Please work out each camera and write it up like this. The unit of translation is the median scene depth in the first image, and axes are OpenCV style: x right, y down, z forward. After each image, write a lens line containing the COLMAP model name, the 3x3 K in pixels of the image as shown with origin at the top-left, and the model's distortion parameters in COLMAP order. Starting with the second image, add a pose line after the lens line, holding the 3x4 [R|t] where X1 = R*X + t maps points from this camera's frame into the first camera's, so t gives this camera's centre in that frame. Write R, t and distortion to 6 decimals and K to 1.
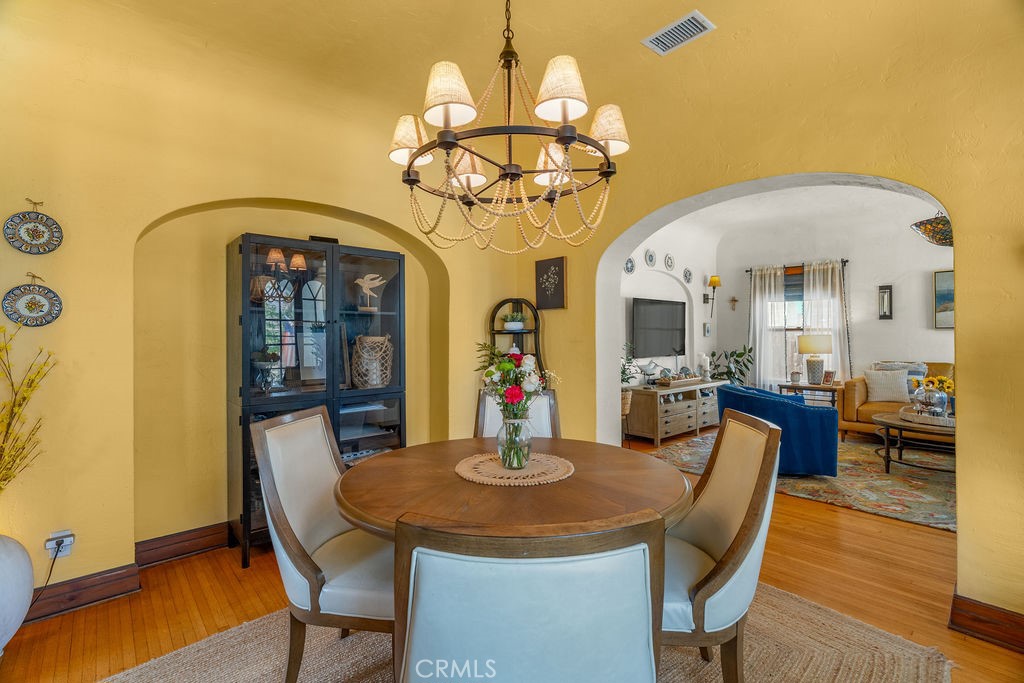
lens RADIAL K [[460.0, 0, 512.0], [0, 460.0, 341.5], [0, 0, 1]] dist [0.000361, 0.000031]
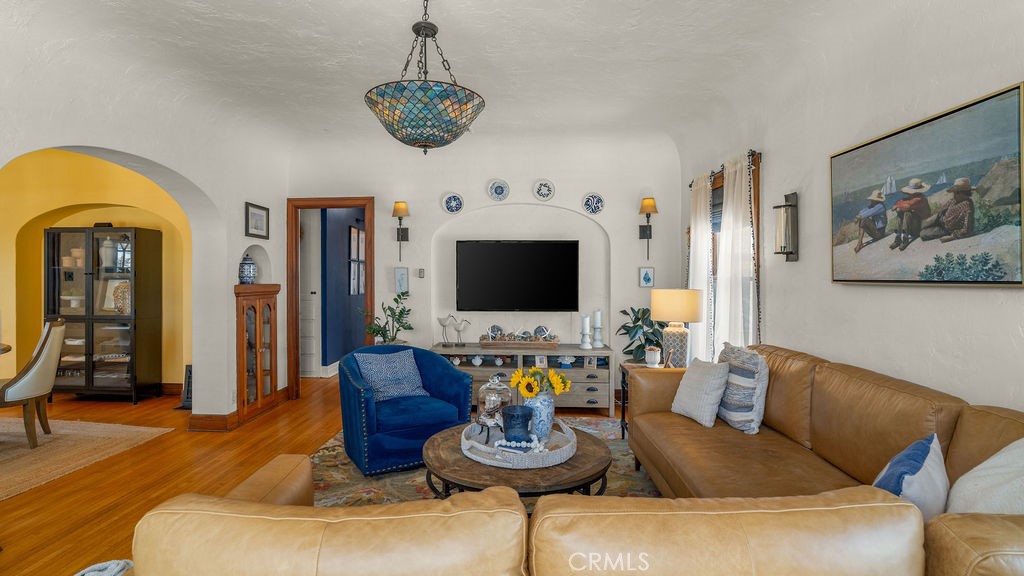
lens RADIAL K [[503.7, 0, 512.0], [0, 503.7, 288.0], [0, 0, 1]] dist [-0.001571, -0.000197]
pose [[0.706640, 0.021950, -0.707233, 0.989518], [-0.015746, 0.999759, 0.015297, -0.021147], [0.707398, 0.000326, 0.706815, 0.391572]]
